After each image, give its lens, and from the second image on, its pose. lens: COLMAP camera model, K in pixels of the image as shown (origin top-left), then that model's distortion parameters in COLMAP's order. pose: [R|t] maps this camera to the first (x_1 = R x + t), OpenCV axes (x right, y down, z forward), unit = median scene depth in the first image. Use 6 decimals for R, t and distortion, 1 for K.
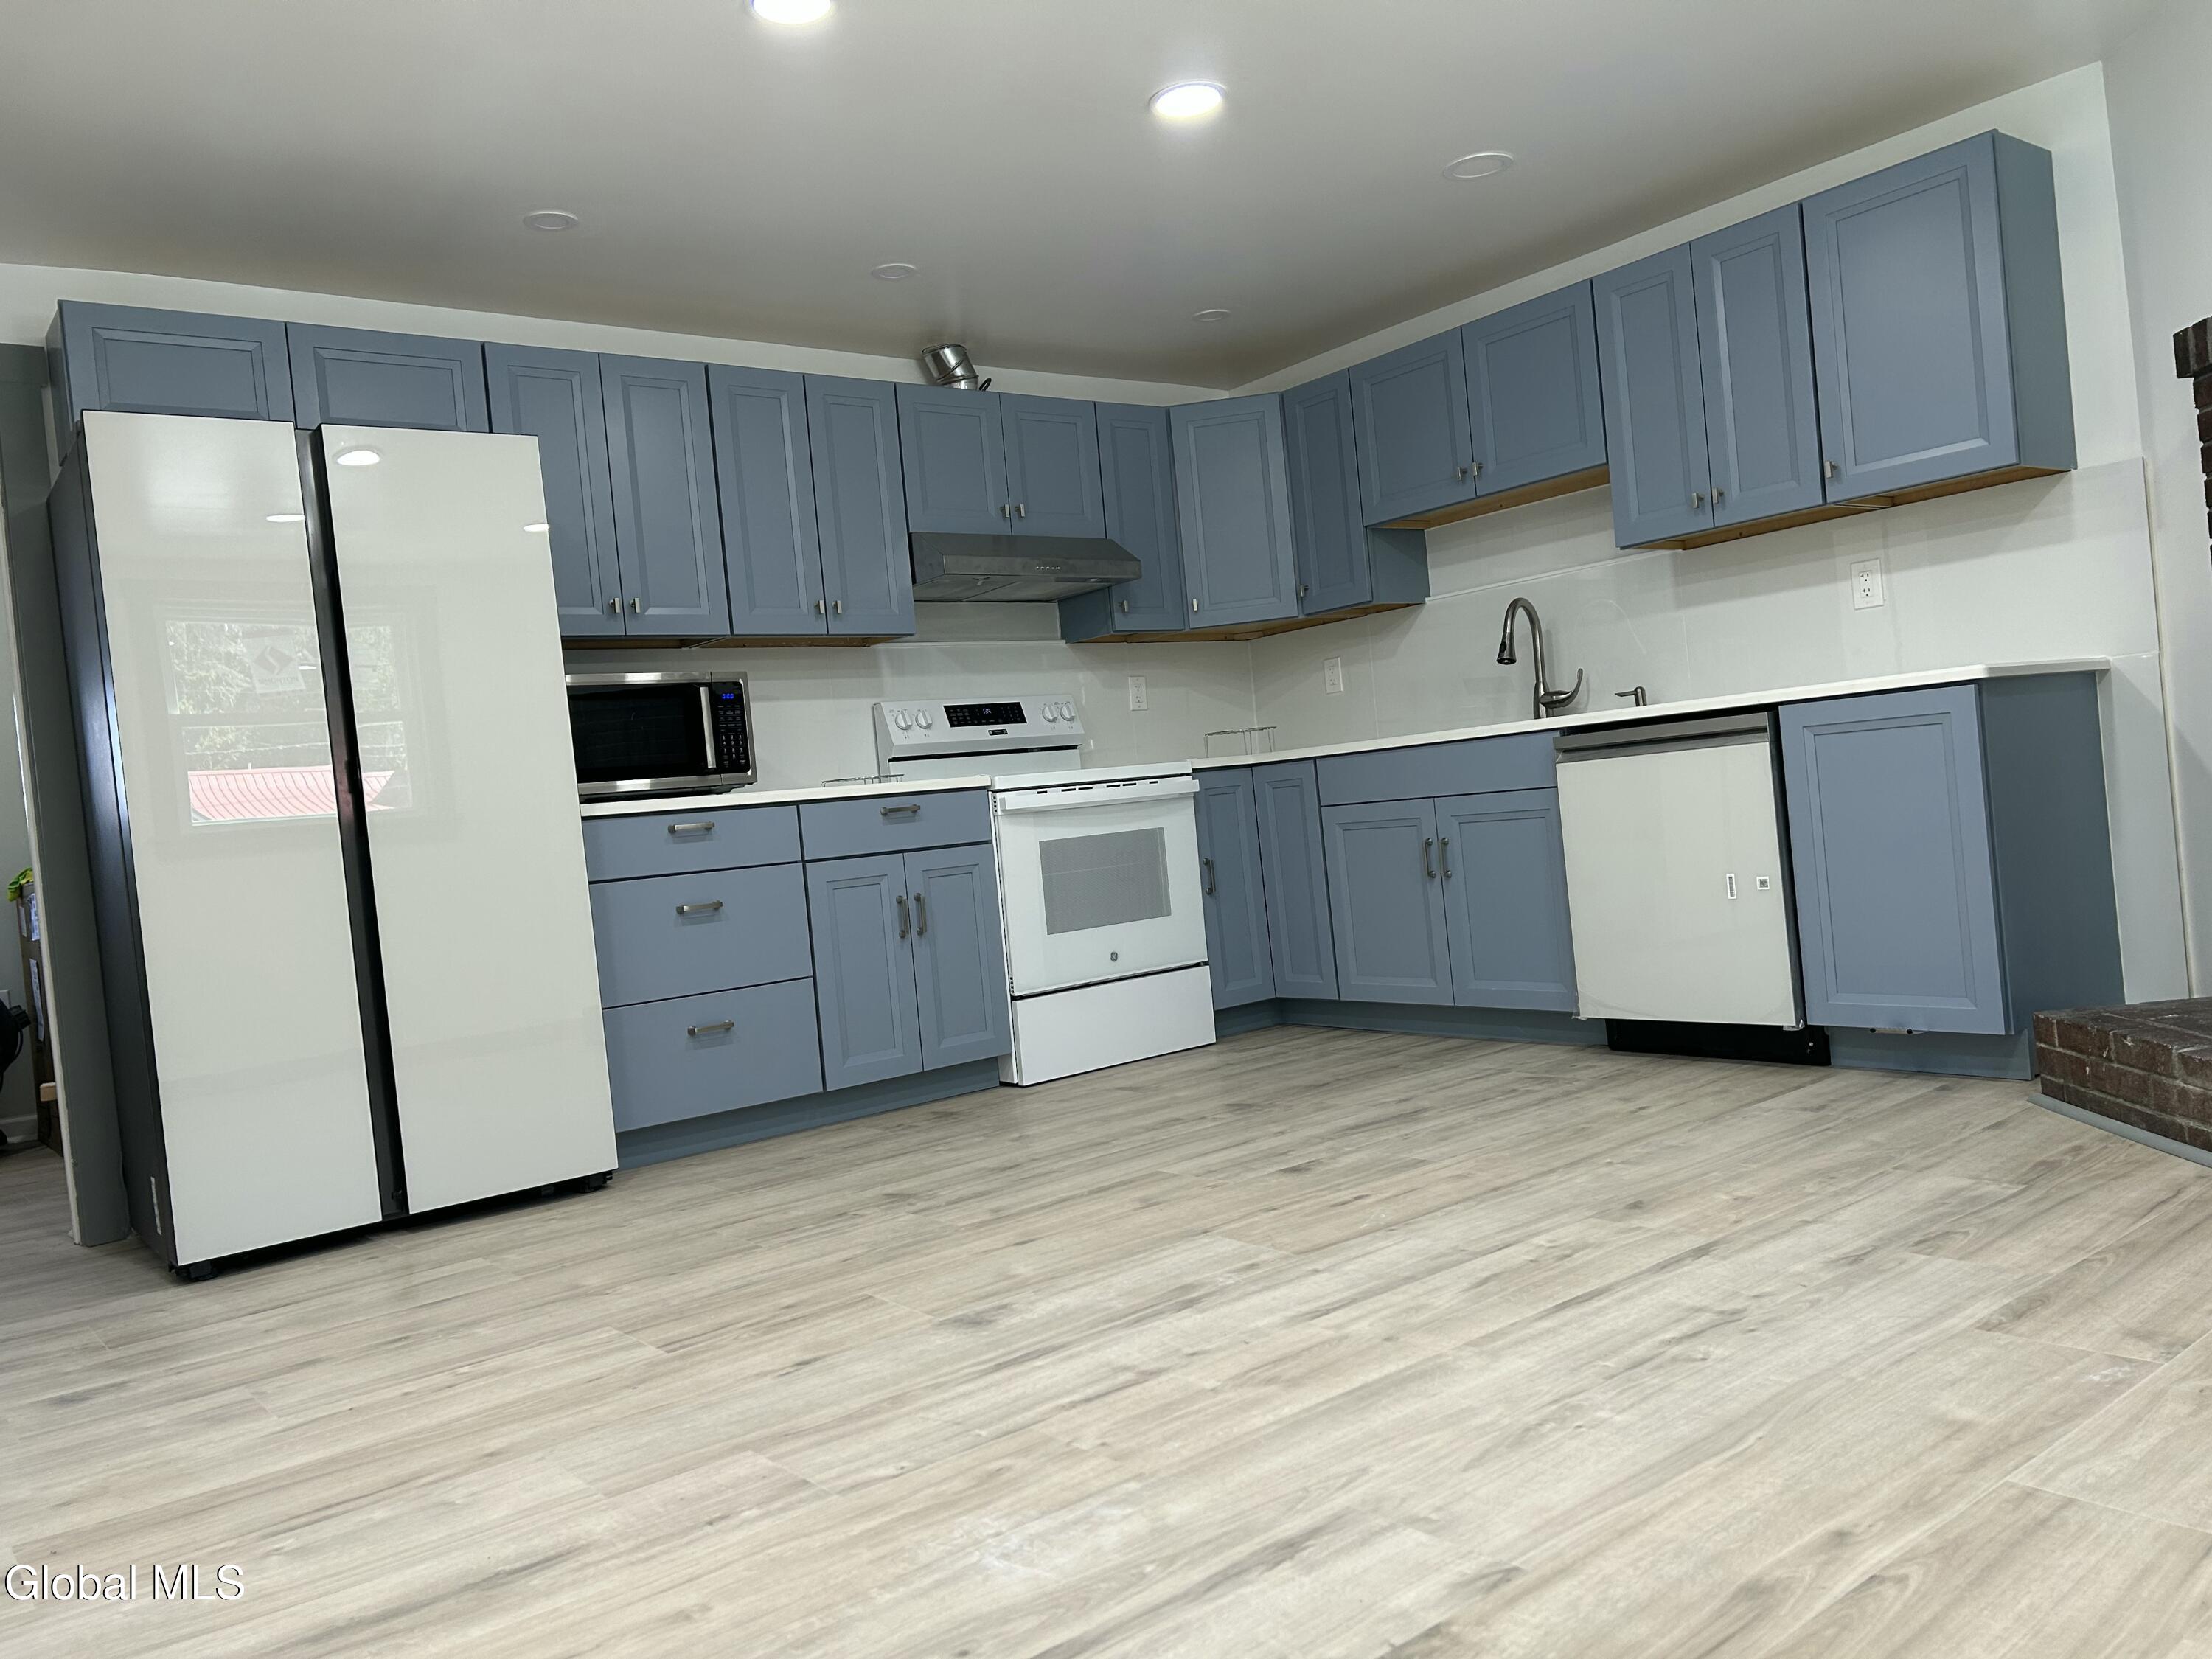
lens RADIAL K [[1657.1, 0, 1090.8], [0, 1657.1, 831.9], [0, 0, 1]] dist [0.054023, -0.057682]
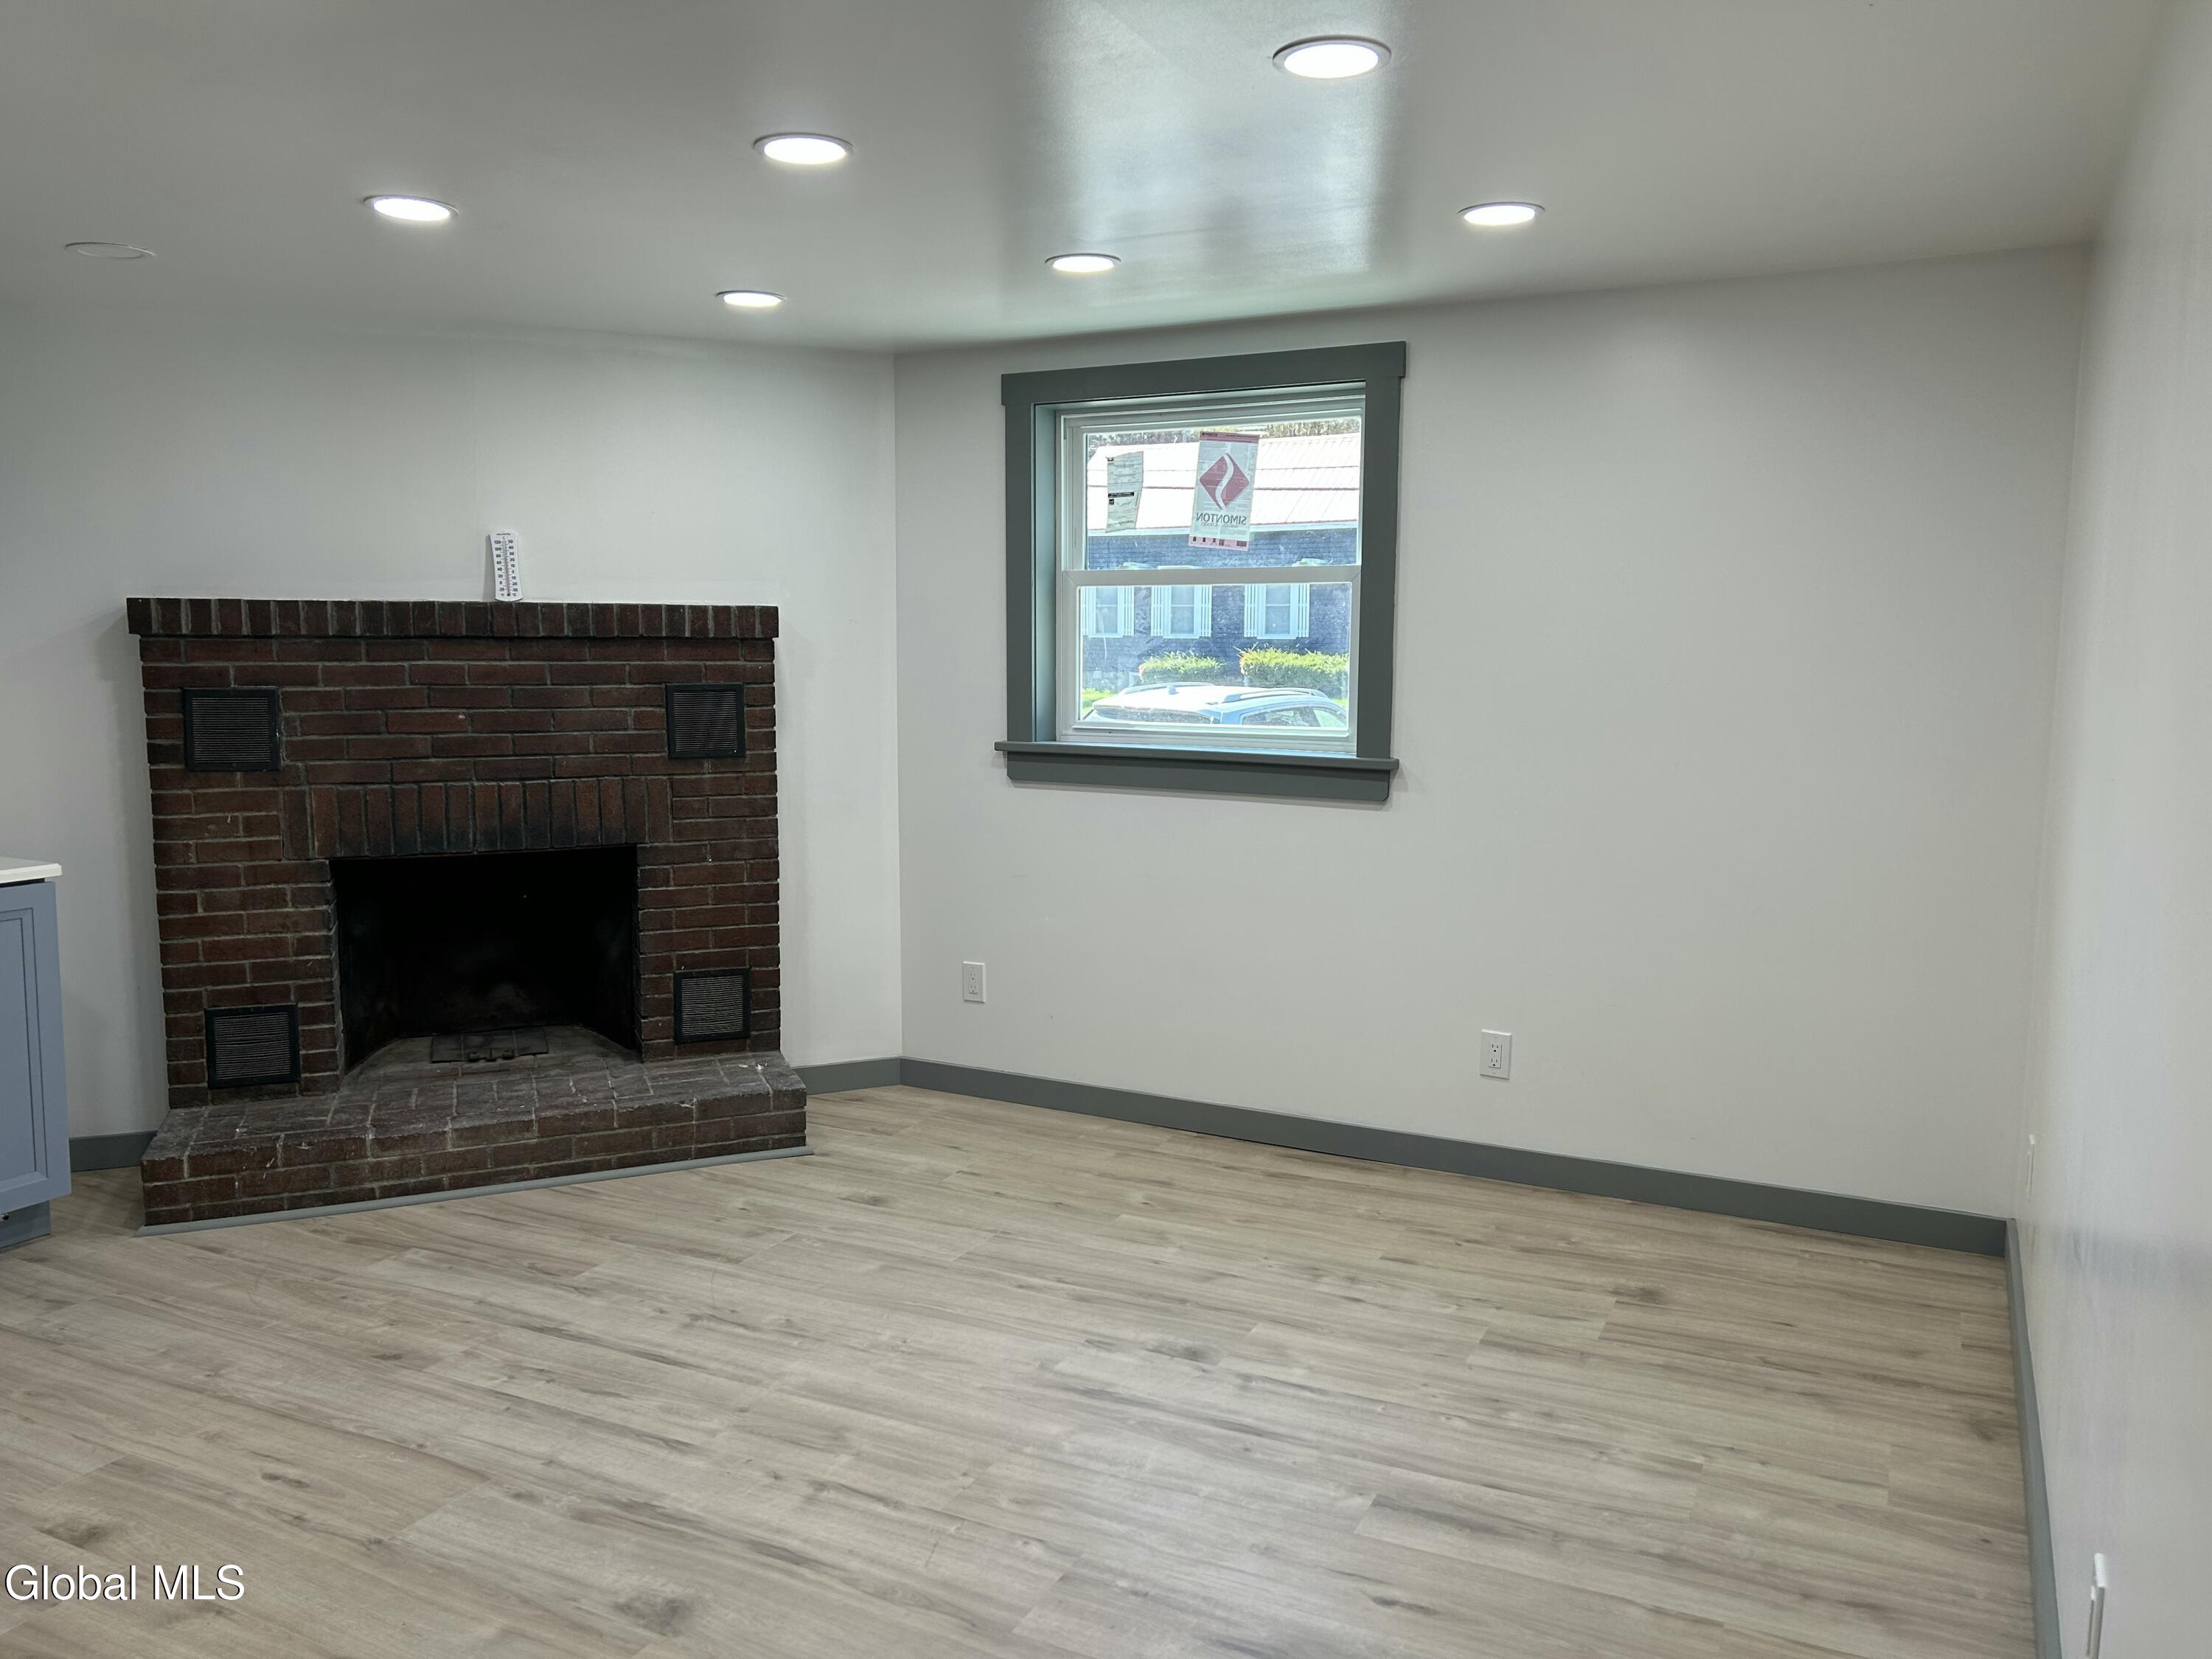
lens RADIAL K [[1657.1, 0, 1104.7], [0, 1657.1, 822.4], [0, 0, 1]] dist [0.054023, -0.057682]
pose [[-0.422179, -0.011388, 0.906441, -0.705967], [0.049104, 0.998166, 0.035410, -0.122945], [-0.905182, 0.059459, -0.420845, 0.777453]]
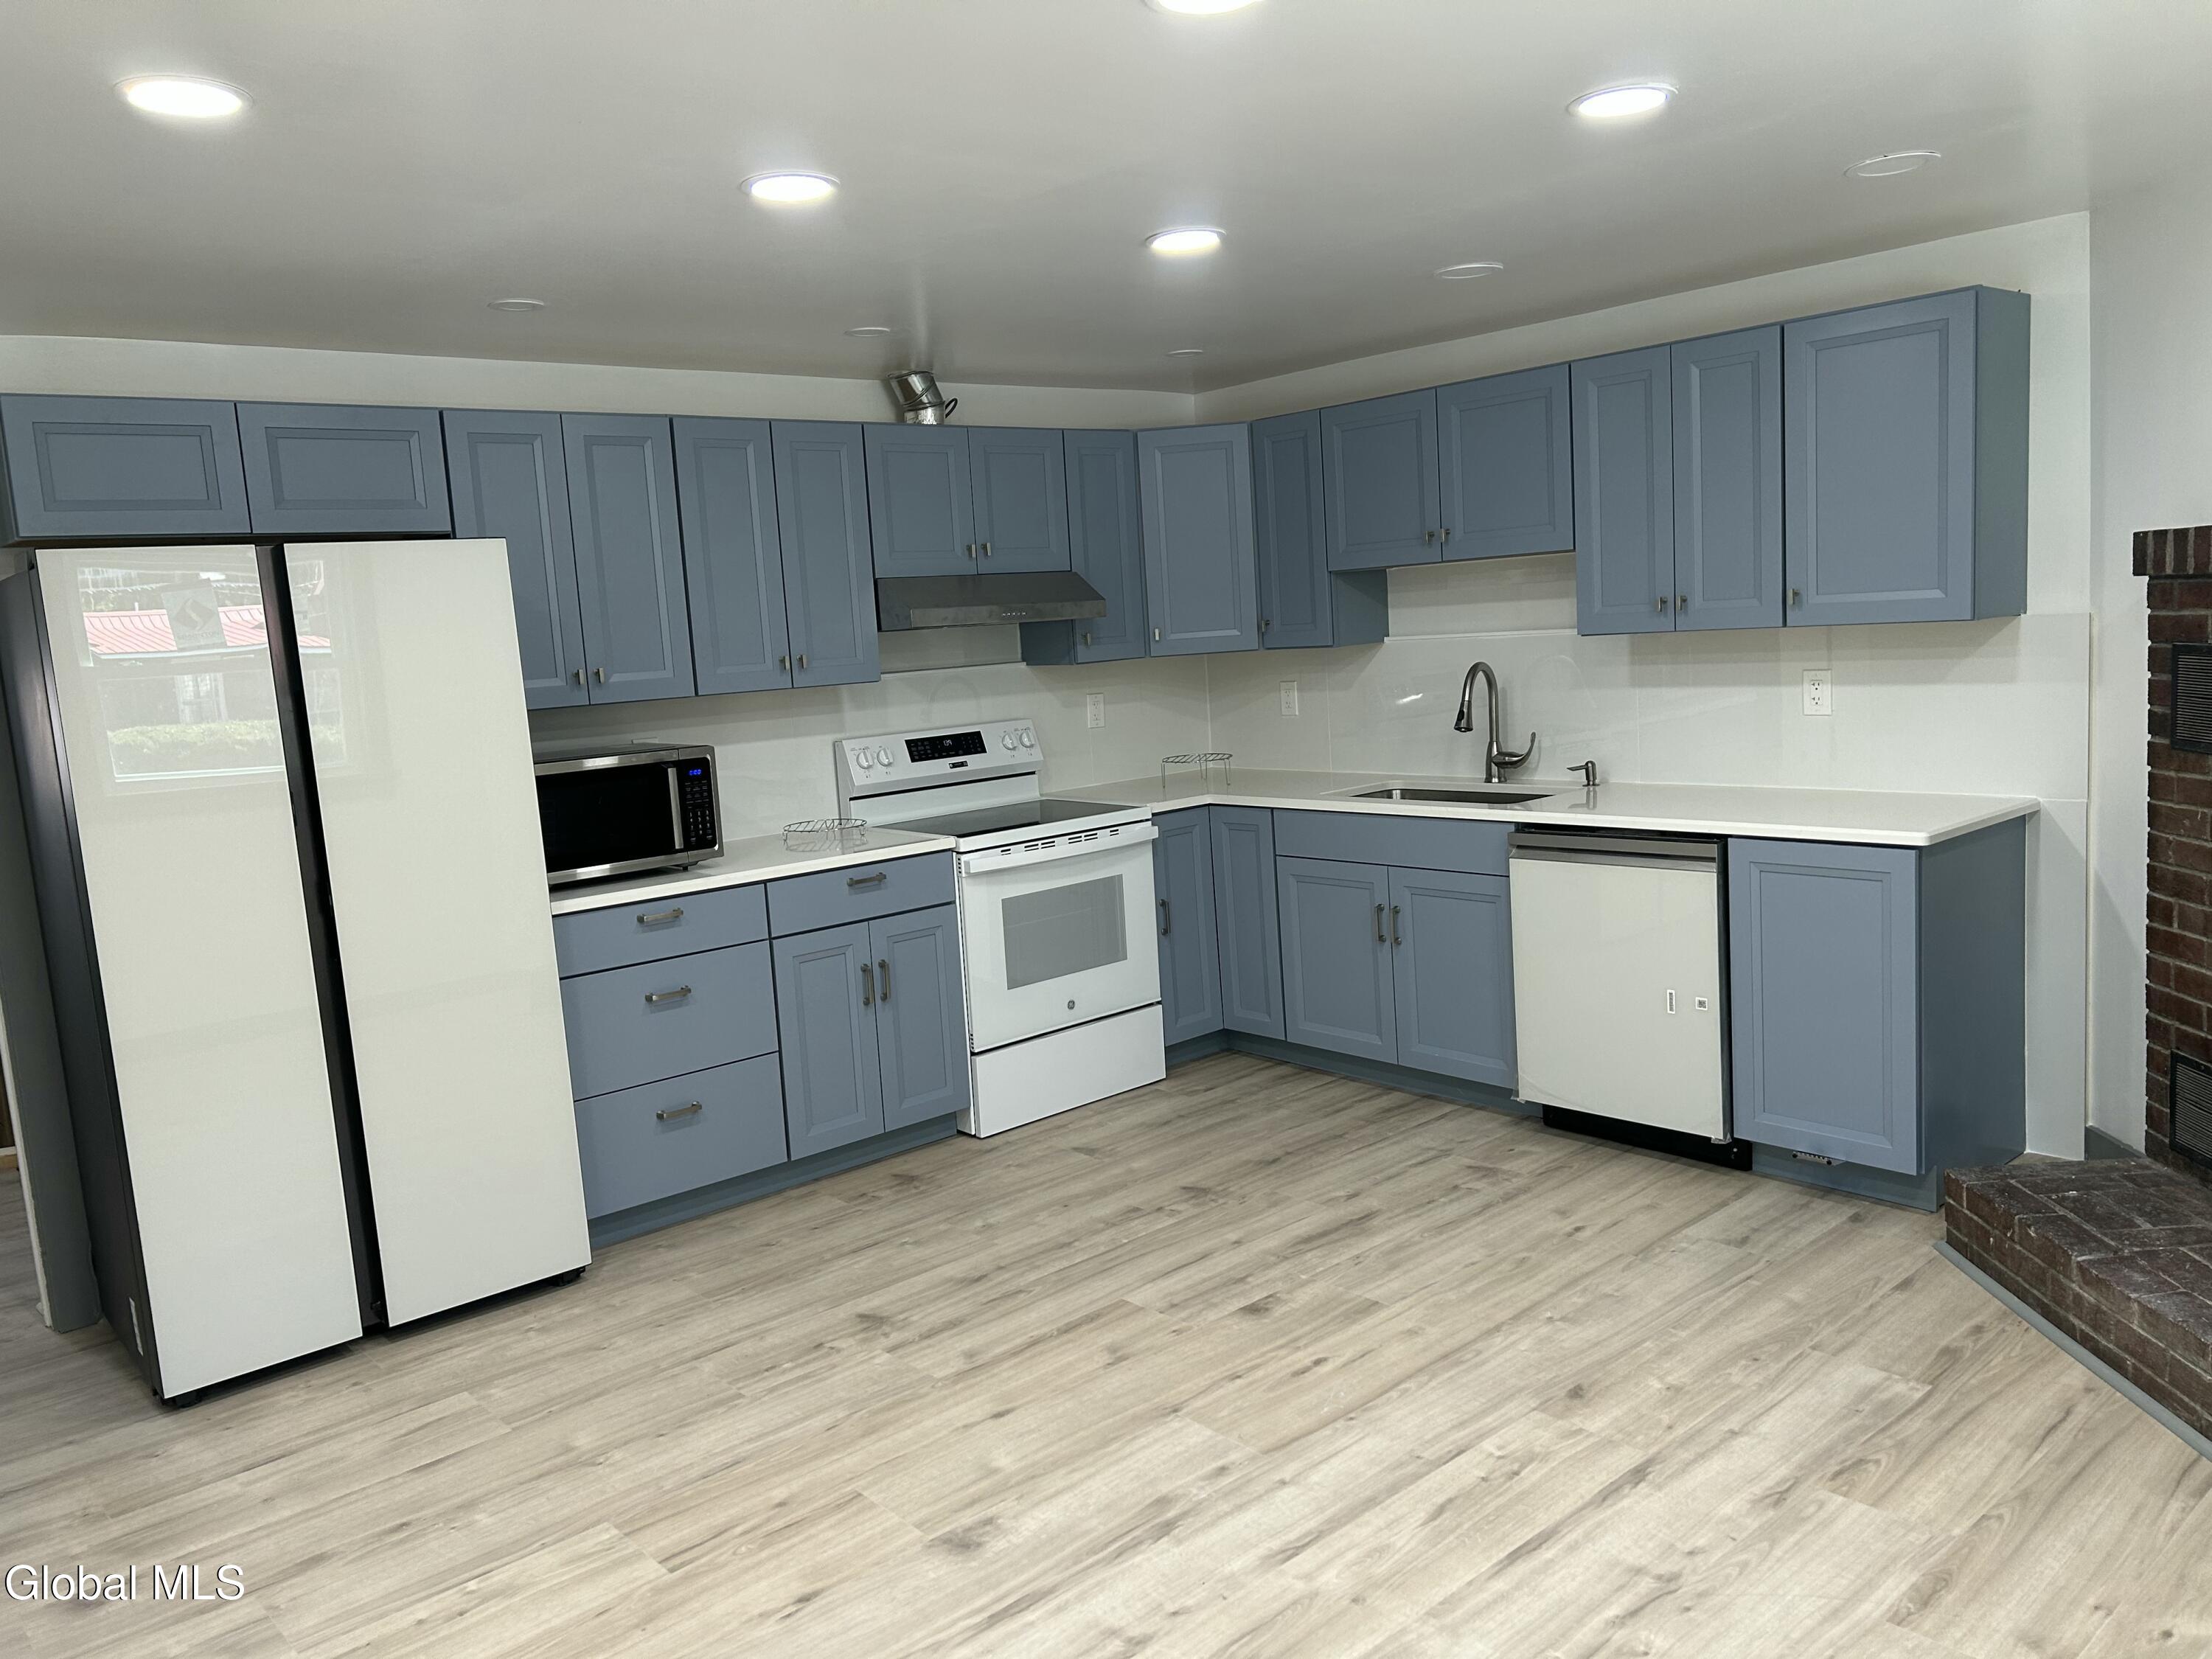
lens RADIAL K [[1657.1, 0, 1102.2], [0, 1657.1, 831.6], [0, 0, 1]] dist [0.054023, -0.057682]
pose [[0.998087, 0.023043, 0.057372, -0.035800], [-0.029231, 0.993561, 0.109466, -0.185207], [-0.054480, -0.110934, 0.992333, -0.005608]]
